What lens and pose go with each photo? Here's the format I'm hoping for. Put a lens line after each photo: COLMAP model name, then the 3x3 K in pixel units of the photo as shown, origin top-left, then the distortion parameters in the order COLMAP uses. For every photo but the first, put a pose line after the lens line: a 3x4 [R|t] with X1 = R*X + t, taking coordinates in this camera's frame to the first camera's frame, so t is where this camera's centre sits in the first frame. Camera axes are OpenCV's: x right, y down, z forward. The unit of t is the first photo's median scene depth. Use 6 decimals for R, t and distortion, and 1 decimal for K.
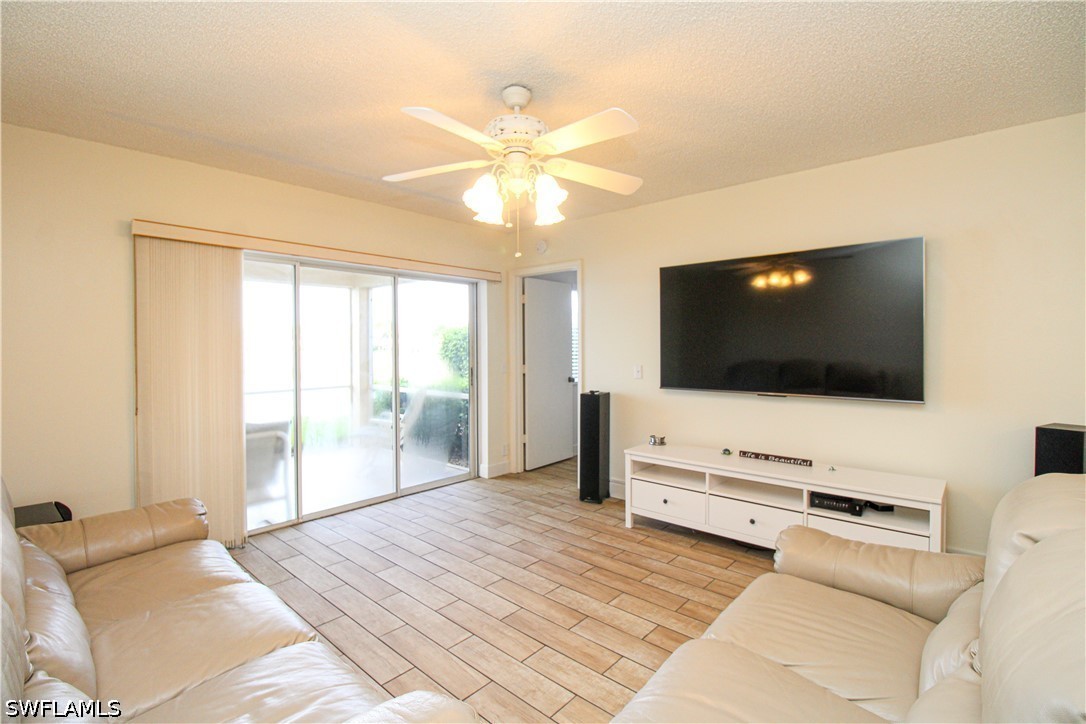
lens RADIAL K [[513.4, 0, 535.0], [0, 513.4, 347.2], [0, 0, 1]] dist [-0.000437, -0.000103]
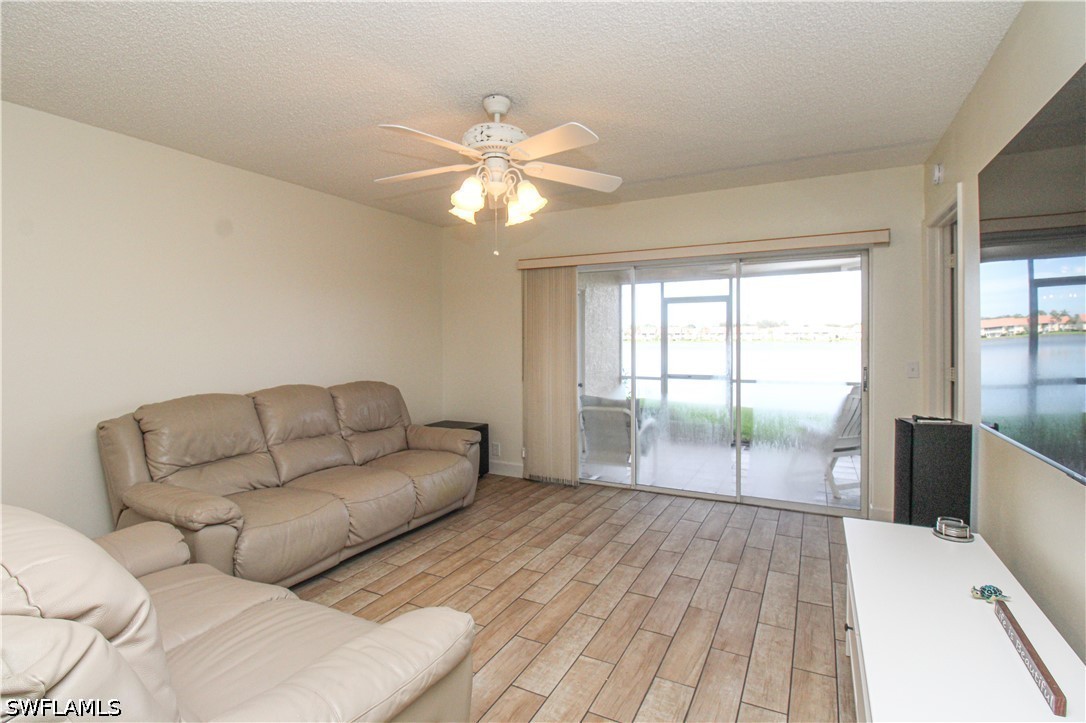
lens RADIAL K [[513.4, 0, 535.0], [0, 513.4, 346.7], [0, 0, 1]] dist [-0.000437, -0.000103]
pose [[0.244169, 0.015691, -0.969606, 0.708679], [0.004125, 0.999843, 0.017219, -0.006976], [0.969724, -0.008204, 0.244066, 0.566999]]
